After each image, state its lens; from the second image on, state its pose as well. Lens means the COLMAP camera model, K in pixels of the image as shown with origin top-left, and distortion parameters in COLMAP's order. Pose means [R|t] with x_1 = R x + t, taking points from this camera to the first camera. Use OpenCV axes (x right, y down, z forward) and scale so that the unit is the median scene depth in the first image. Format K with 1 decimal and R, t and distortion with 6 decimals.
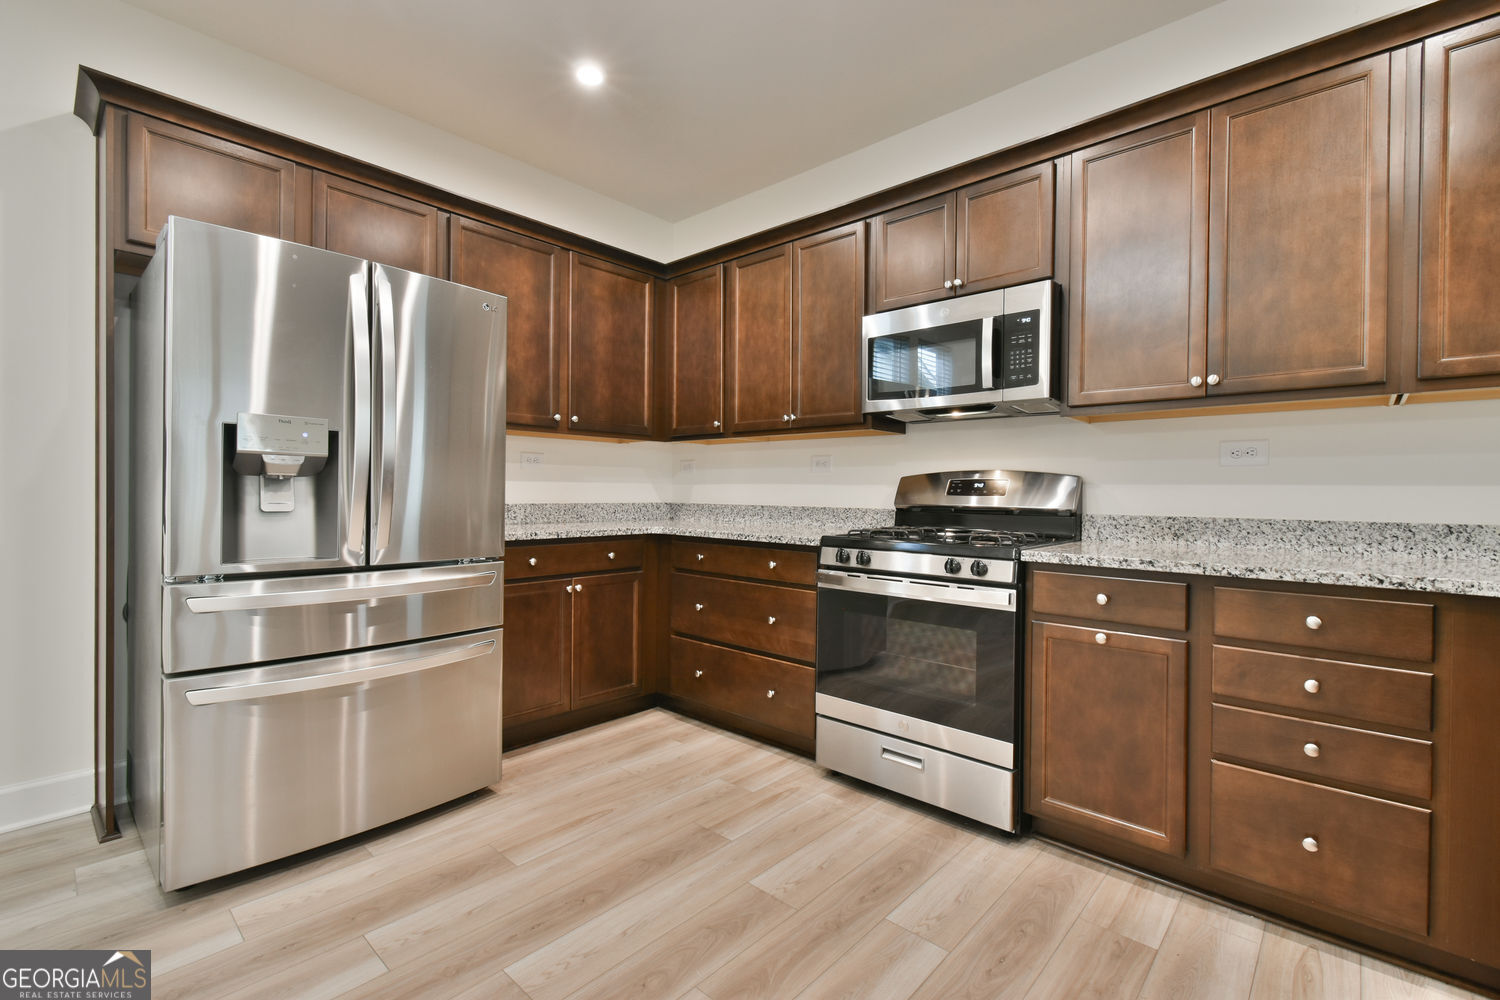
lens RADIAL K [[659.4, 0, 752.4], [0, 659.4, 497.0], [0, 0, 1]] dist [0.008197, -0.004286]
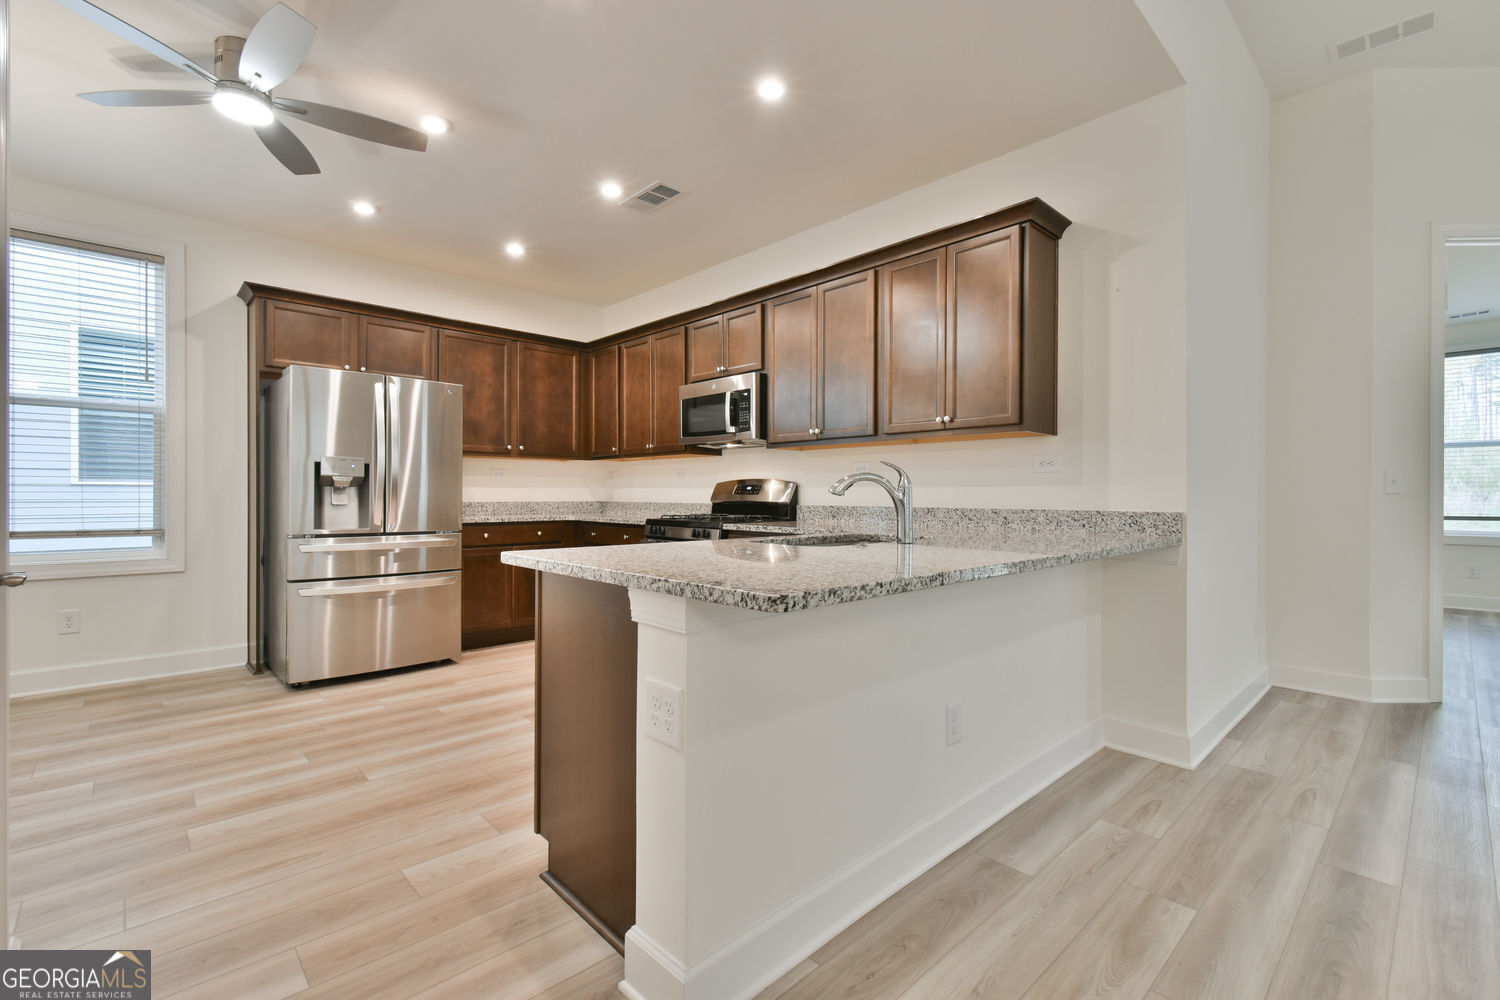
lens RADIAL K [[659.4, 0, 752.4], [0, 659.4, 497.0], [0, 0, 1]] dist [0.008197, -0.004286]
pose [[0.997273, -0.006378, -0.073518, 0.577539], [0.006091, 0.999973, -0.004130, 0.013059], [0.073543, 0.003671, 0.997285, -0.773537]]
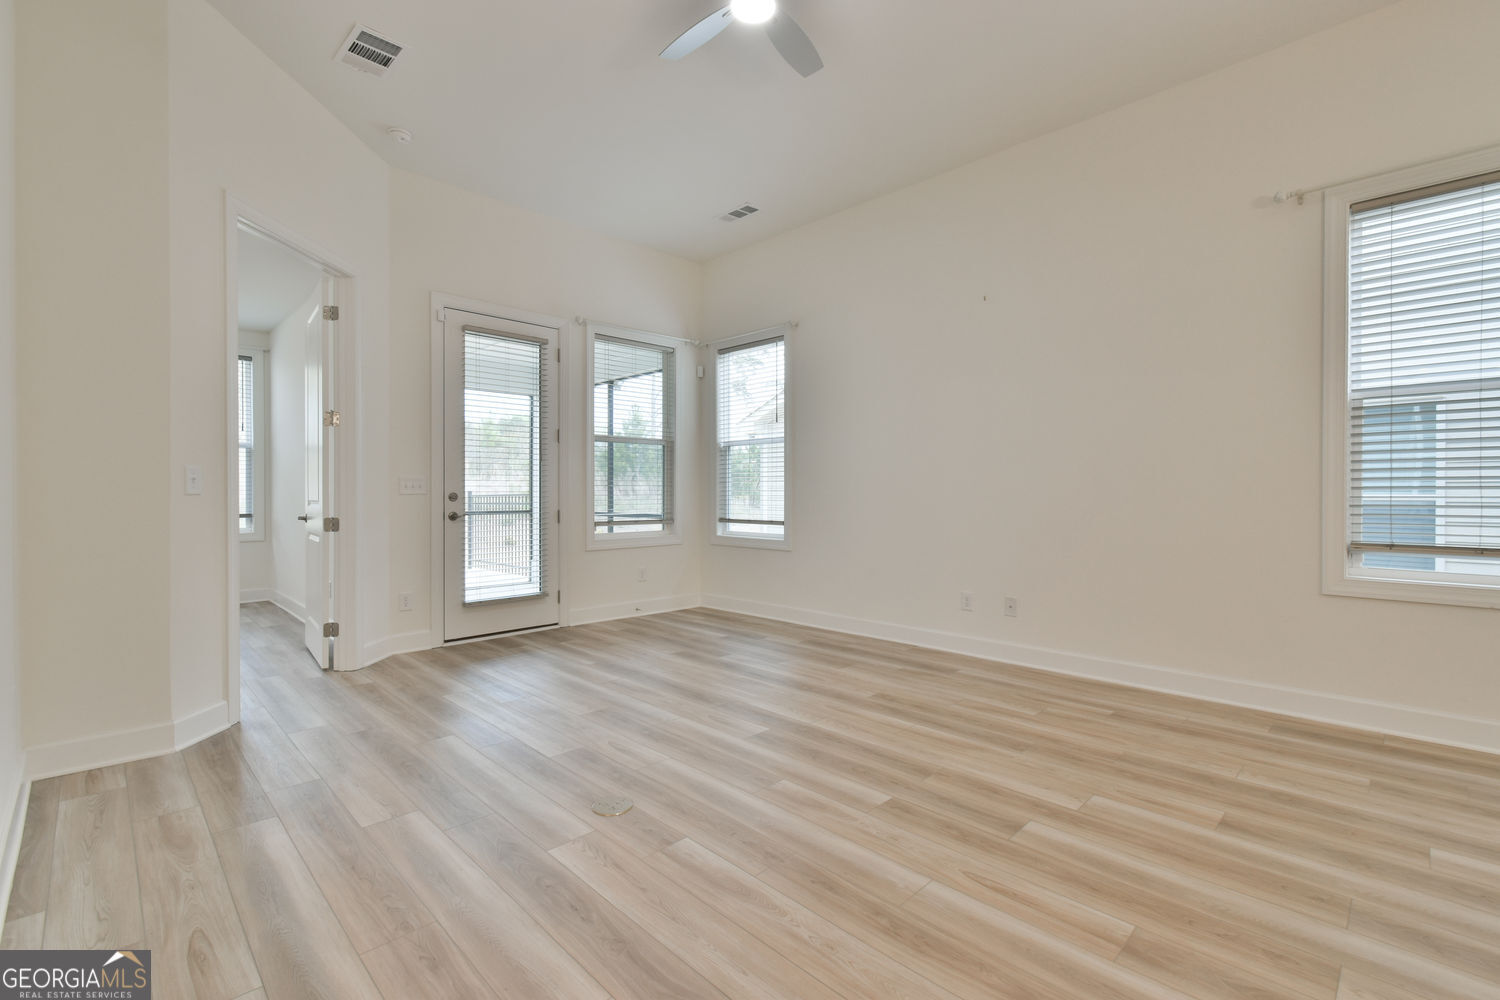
lens RADIAL K [[659.4, 0, 752.4], [0, 659.4, 497.0], [0, 0, 1]] dist [0.008197, -0.004286]
pose [[0.048171, -0.014536, 0.998733, 0.713513], [0.008161, 0.999866, 0.014159, 0.003217], [-0.998806, 0.007468, 0.048283, -0.265051]]
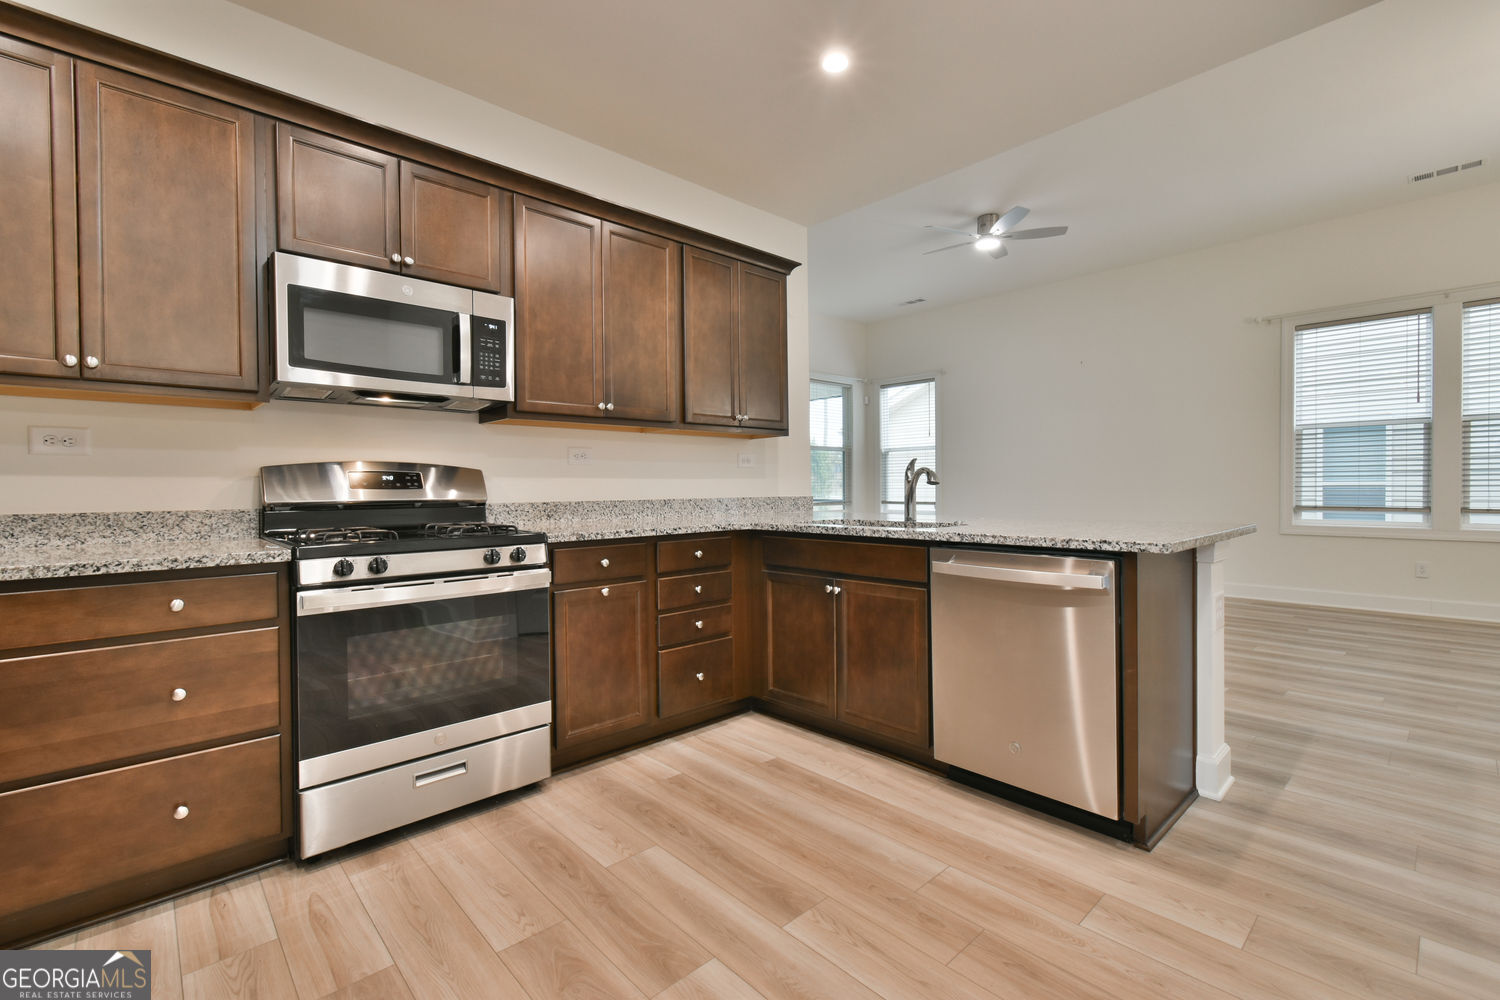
lens RADIAL K [[659.4, 0, 752.4], [0, 659.4, 497.0], [0, 0, 1]] dist [0.008197, -0.004286]
pose [[0.080888, -0.025524, 0.996396, -0.667210], [0.016647, 0.999567, 0.024254, -0.005933], [-0.996584, 0.014625, 0.081278, 0.502505]]
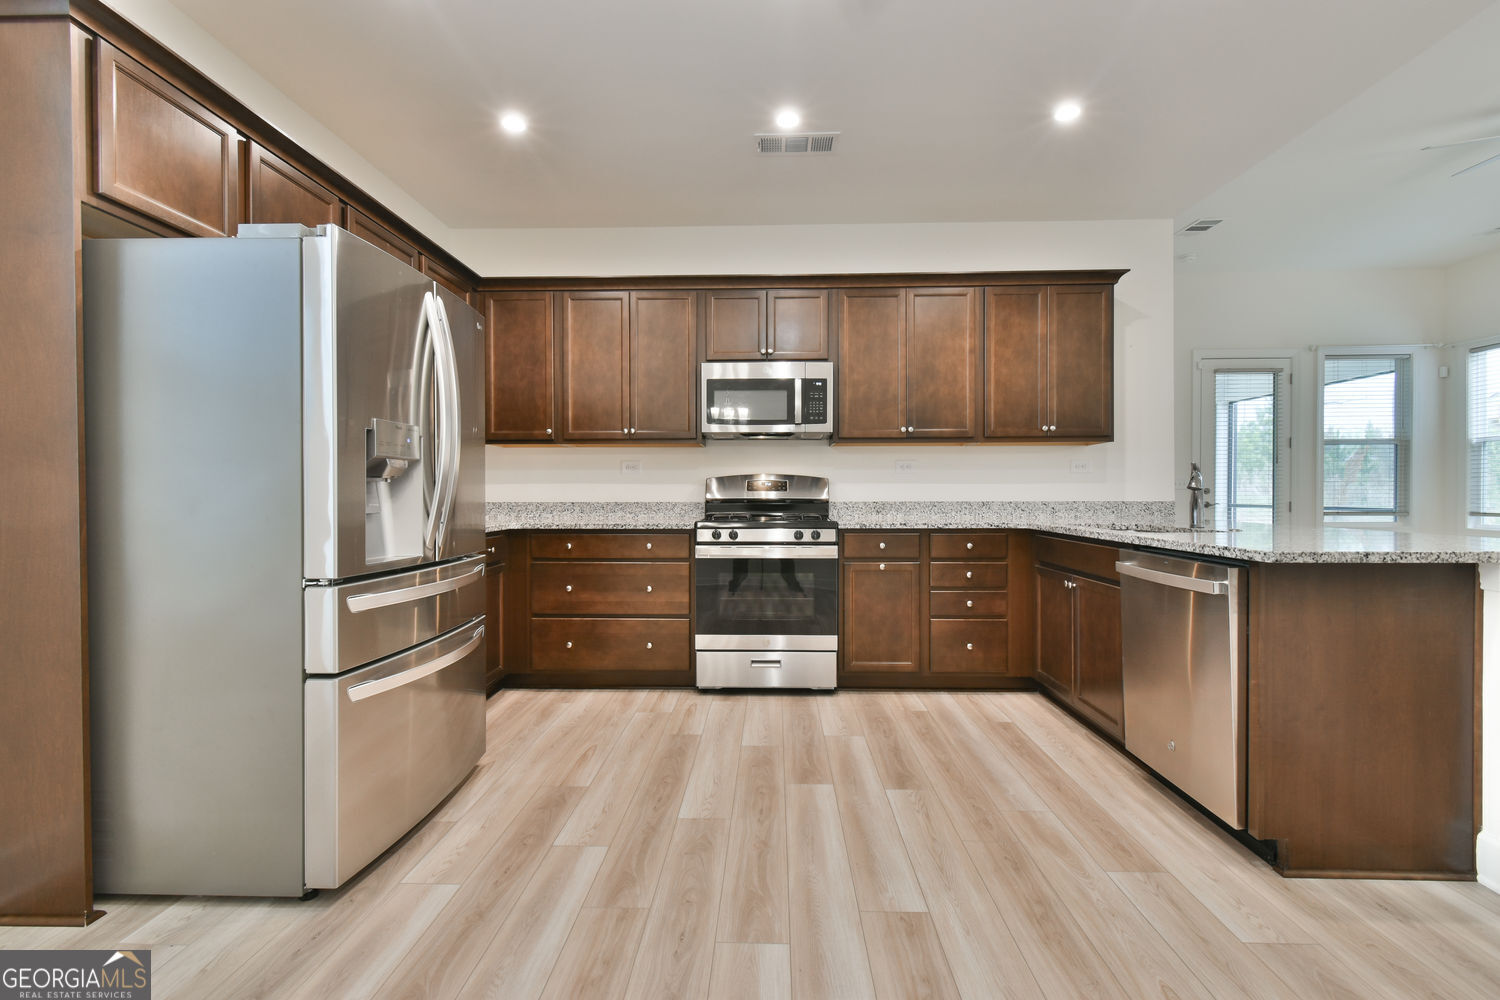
lens RADIAL K [[659.4, 0, 752.4], [0, 659.4, 497.0], [0, 0, 1]] dist [0.008197, -0.004286]
pose [[0.760343, -0.016214, 0.649319, -0.807501], [0.014208, 0.999864, 0.008331, -0.002351], [-0.649366, 0.002891, 0.760470, -0.146660]]
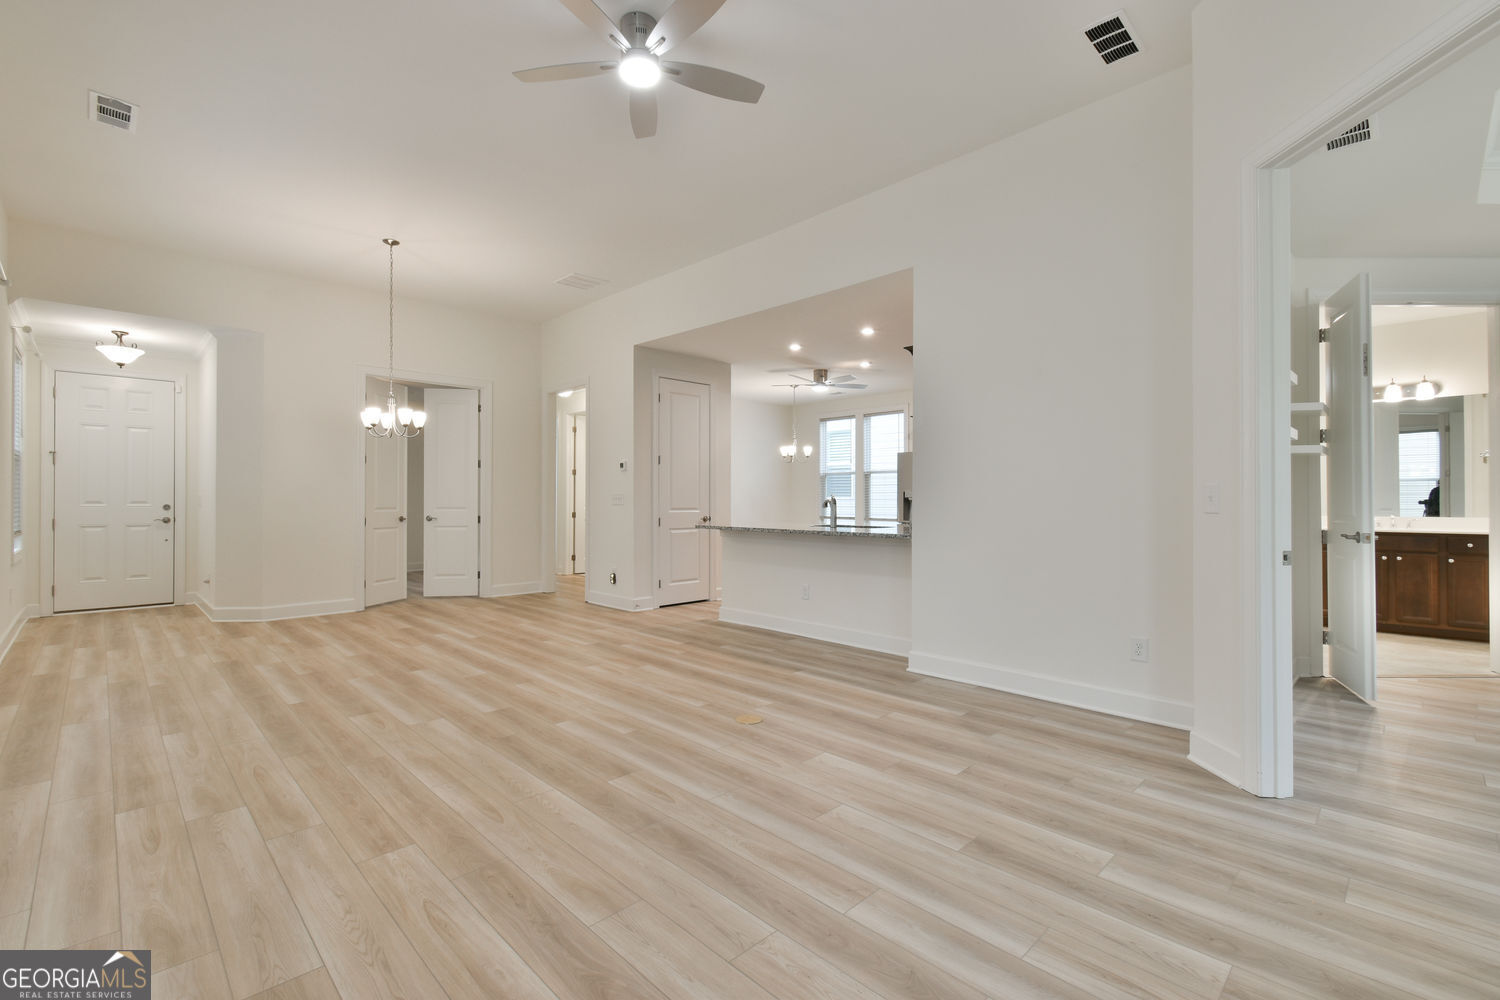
lens RADIAL K [[659.4, 0, 752.4], [0, 659.4, 497.0], [0, 0, 1]] dist [0.008197, -0.004286]
pose [[-0.050353, -0.013130, -0.998645, 3.340621], [-0.007631, 0.999889, -0.012761, -0.000159], [0.998702, 0.006978, -0.050447, 0.099557]]
